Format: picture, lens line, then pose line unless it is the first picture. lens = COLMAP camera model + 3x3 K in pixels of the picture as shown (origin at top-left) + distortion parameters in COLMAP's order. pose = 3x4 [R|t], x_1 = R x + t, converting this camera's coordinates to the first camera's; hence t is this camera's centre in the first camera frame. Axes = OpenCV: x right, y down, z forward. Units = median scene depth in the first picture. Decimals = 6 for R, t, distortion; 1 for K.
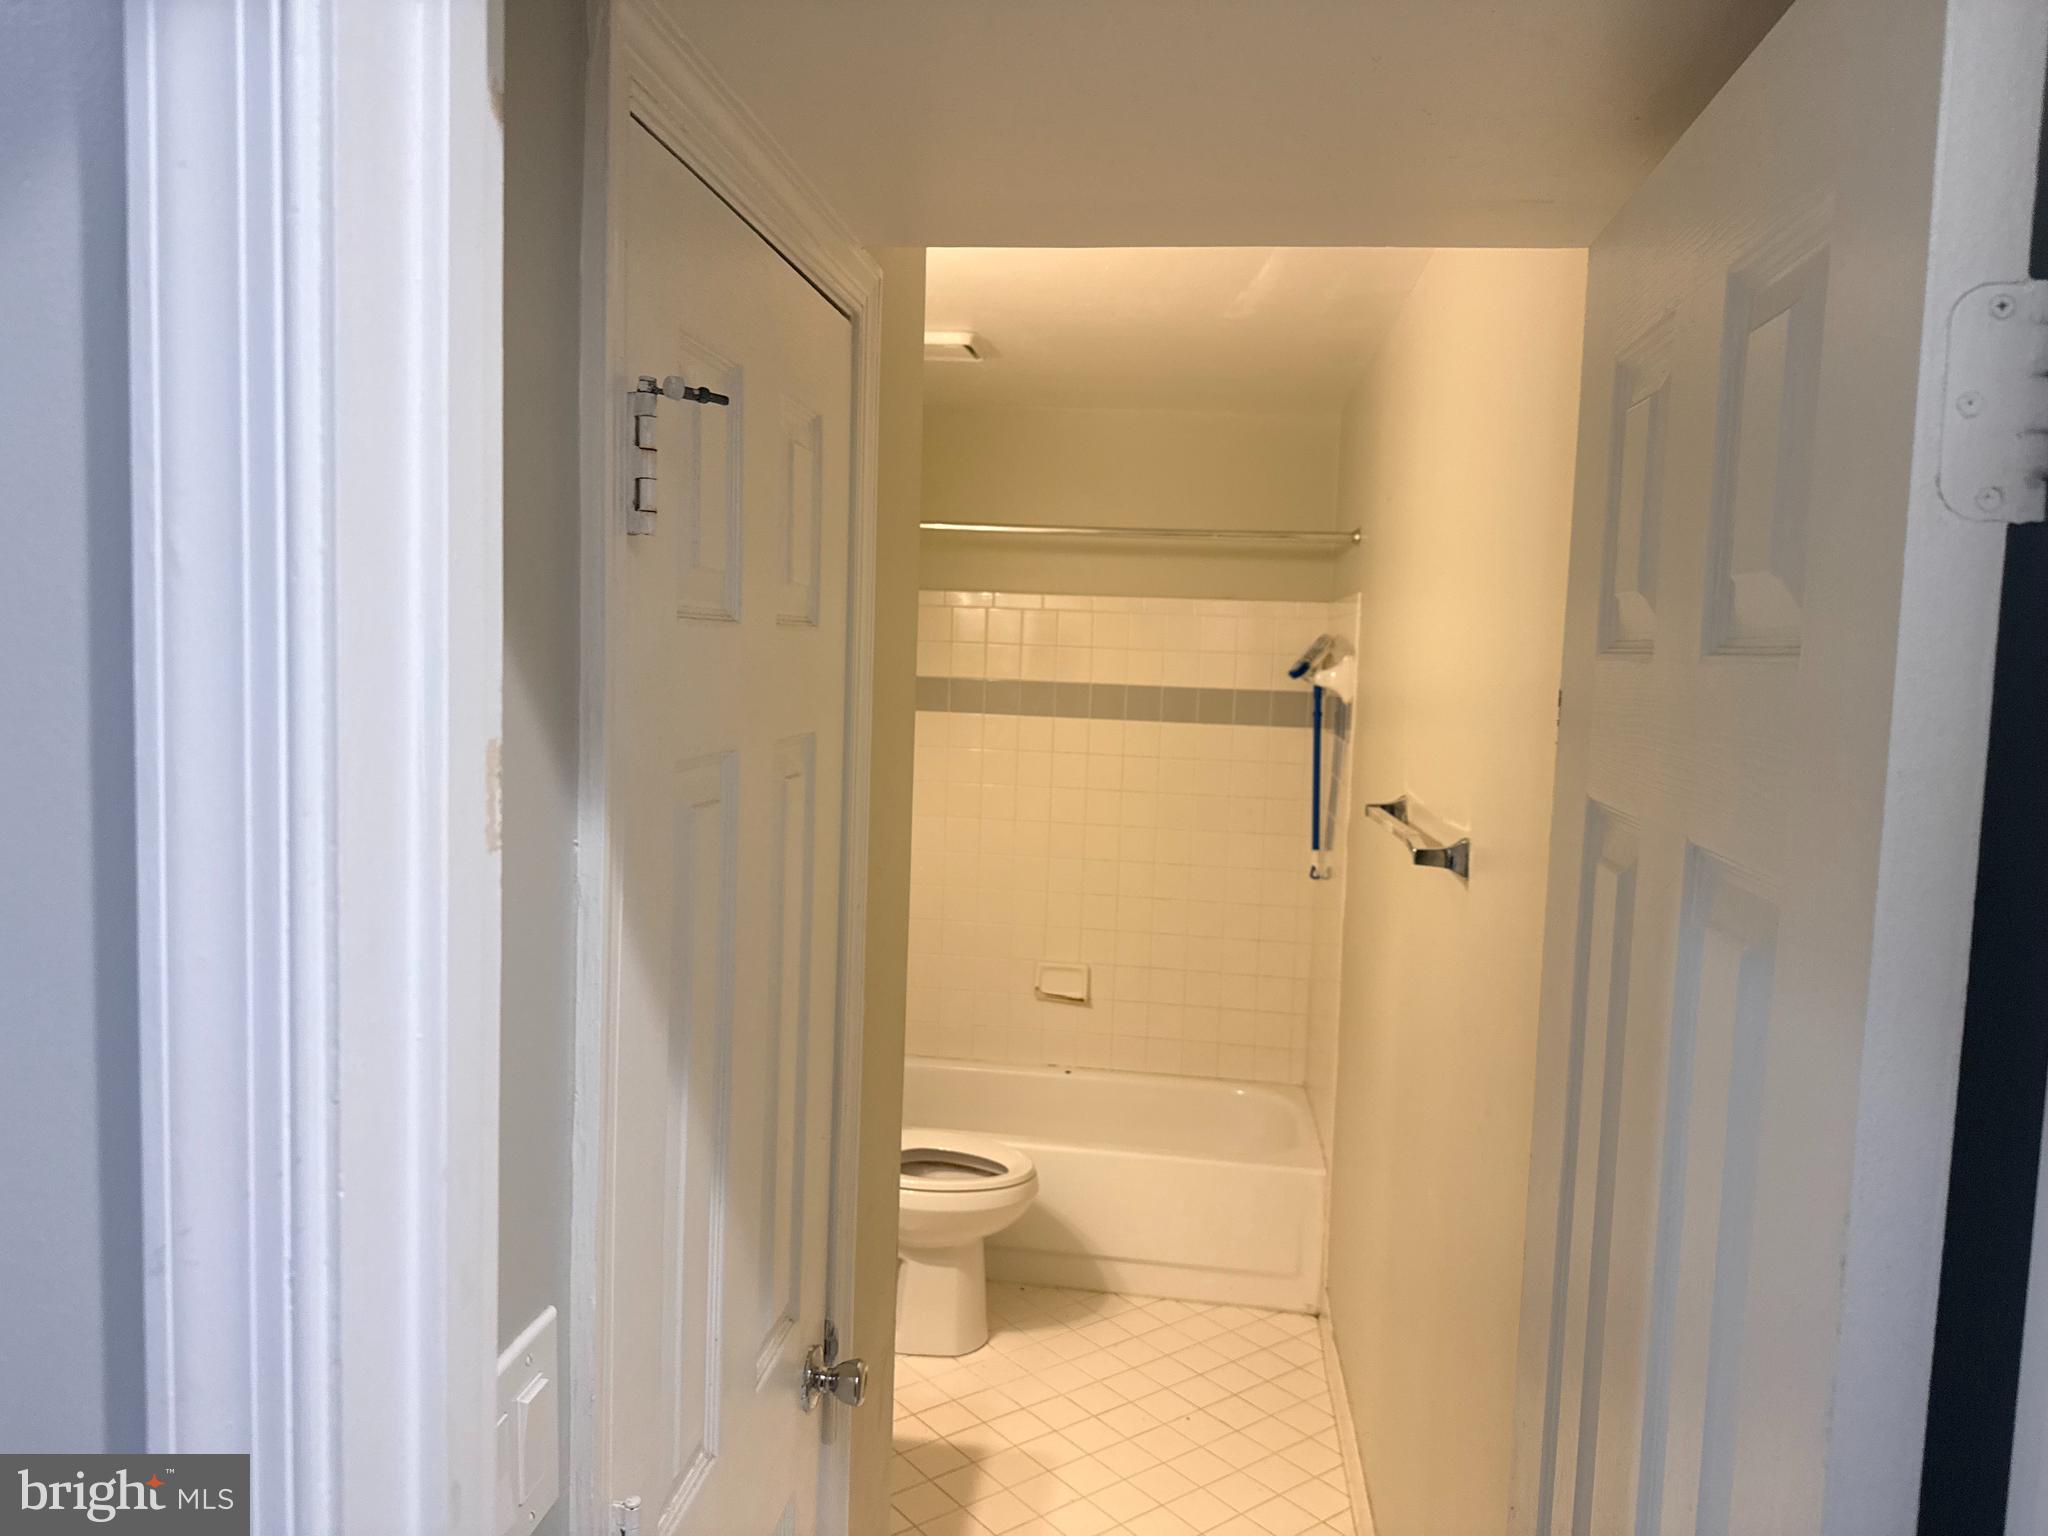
lens RADIAL K [[1409.8, 0, 1024.0], [0, 1409.8, 768.0], [0, 0, 1]] dist [0.059036, -0.002322]
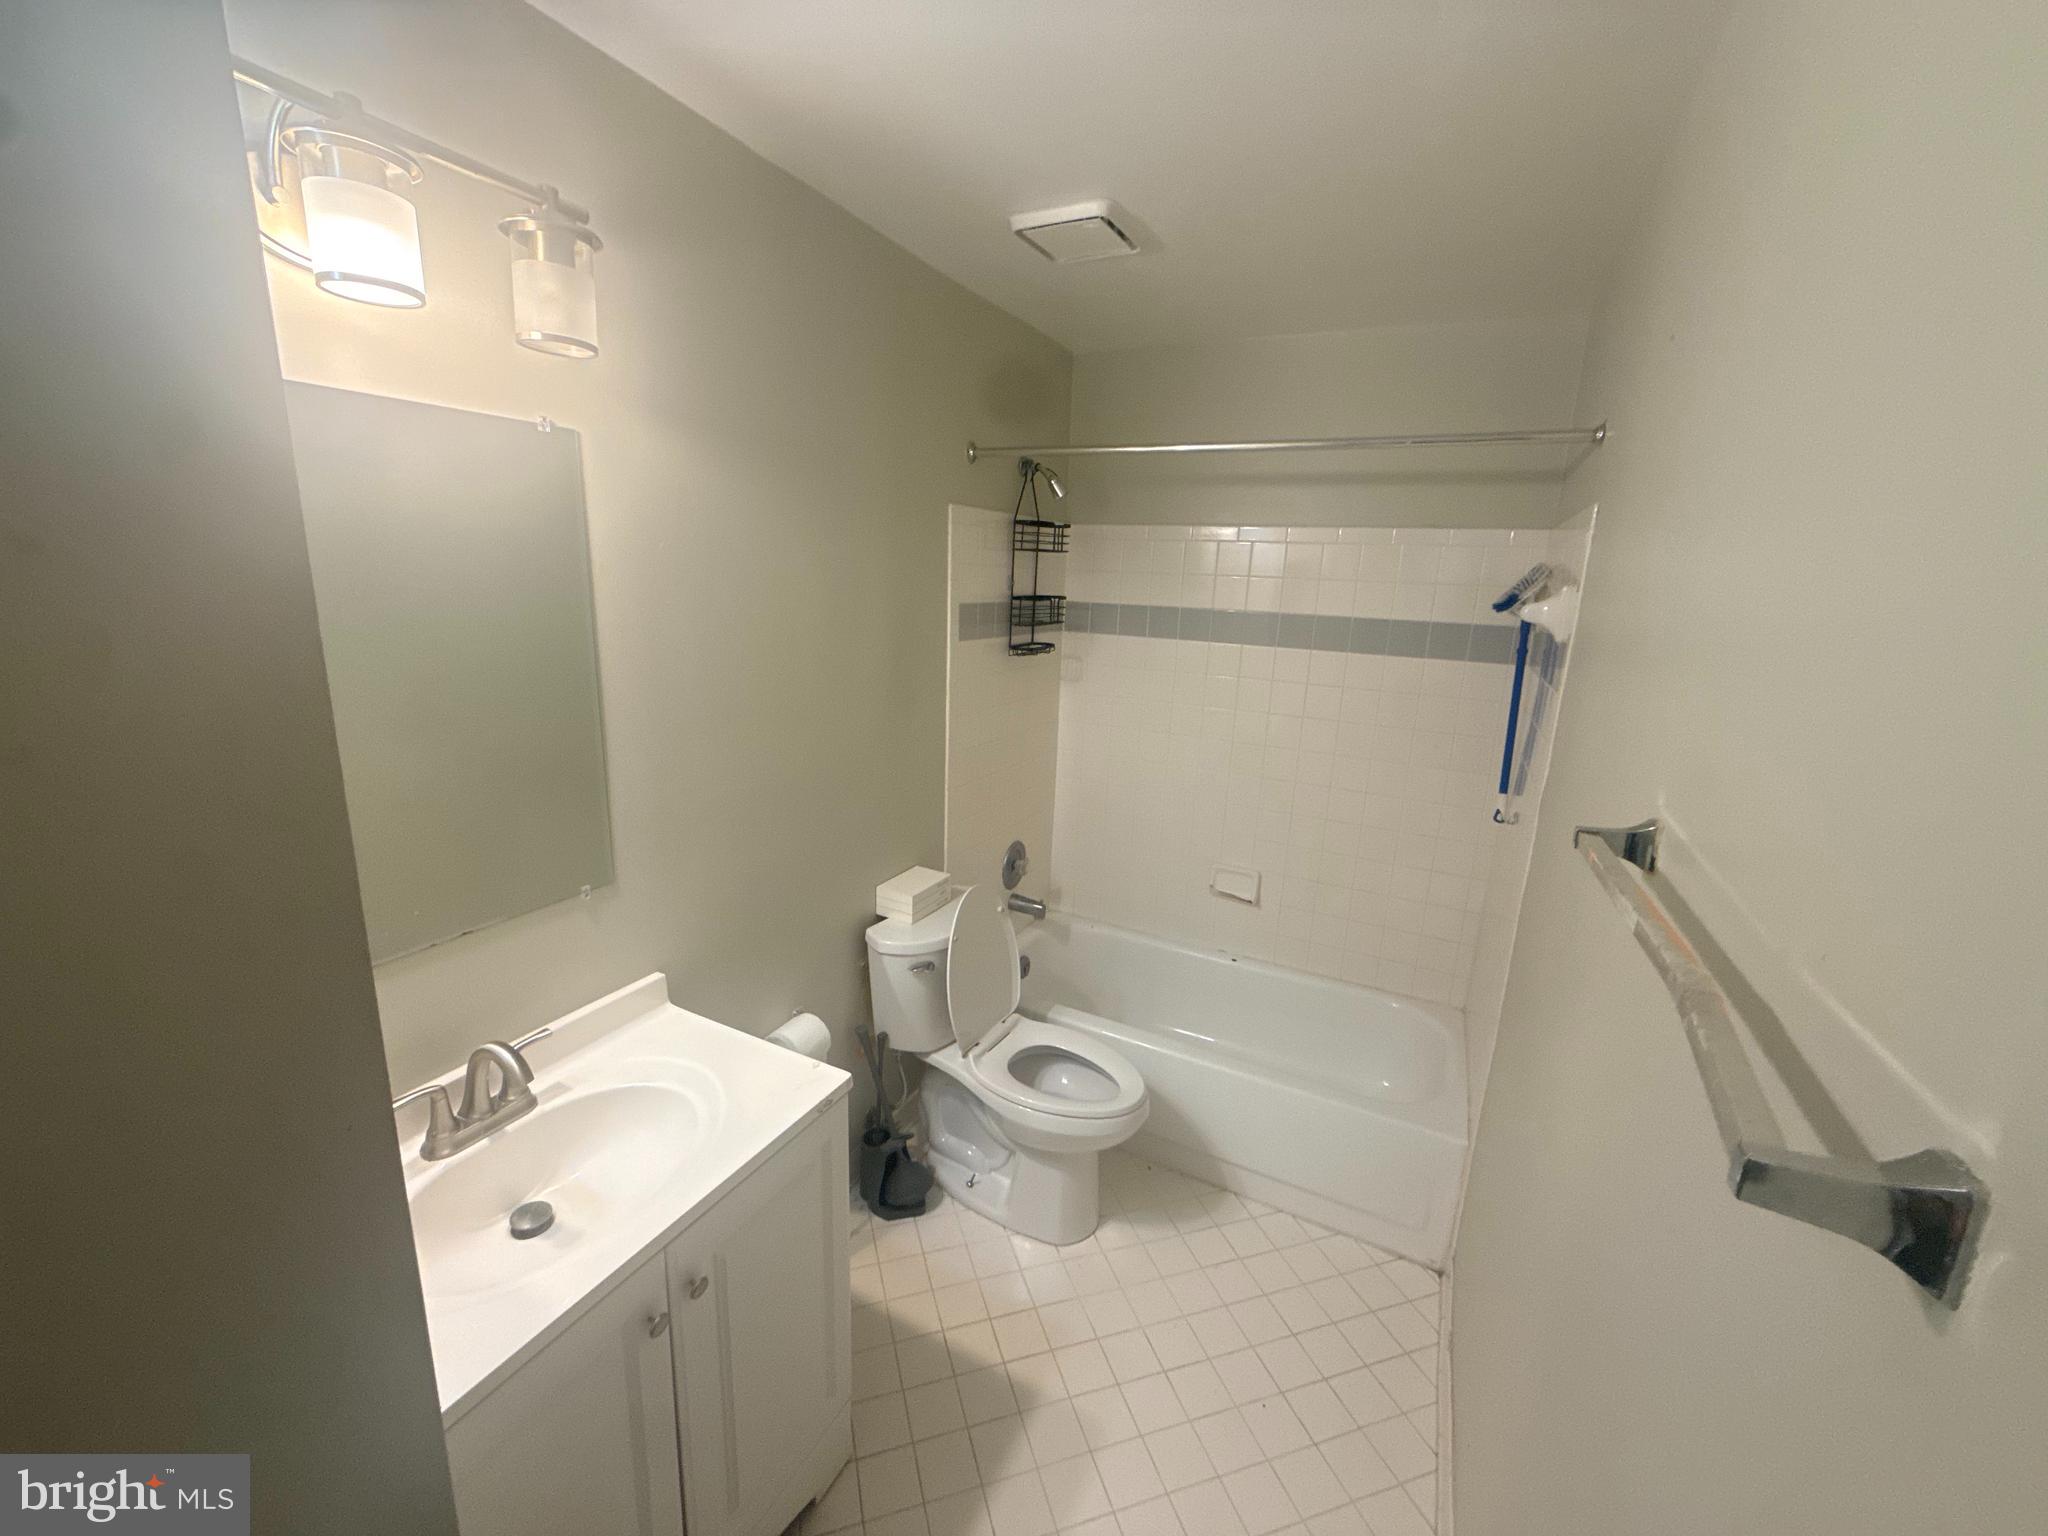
lens RADIAL K [[804.5, 0, 1024.0], [0, 804.5, 768.0], [0, 0, 1]] dist [-0.002083, 0.000010]
pose [[0.936007, 0.083214, -0.342004, 0.088657], [-0.037072, 0.989555, 0.139310, -0.023786], [0.350024, -0.117716, 0.929315, 0.387295]]
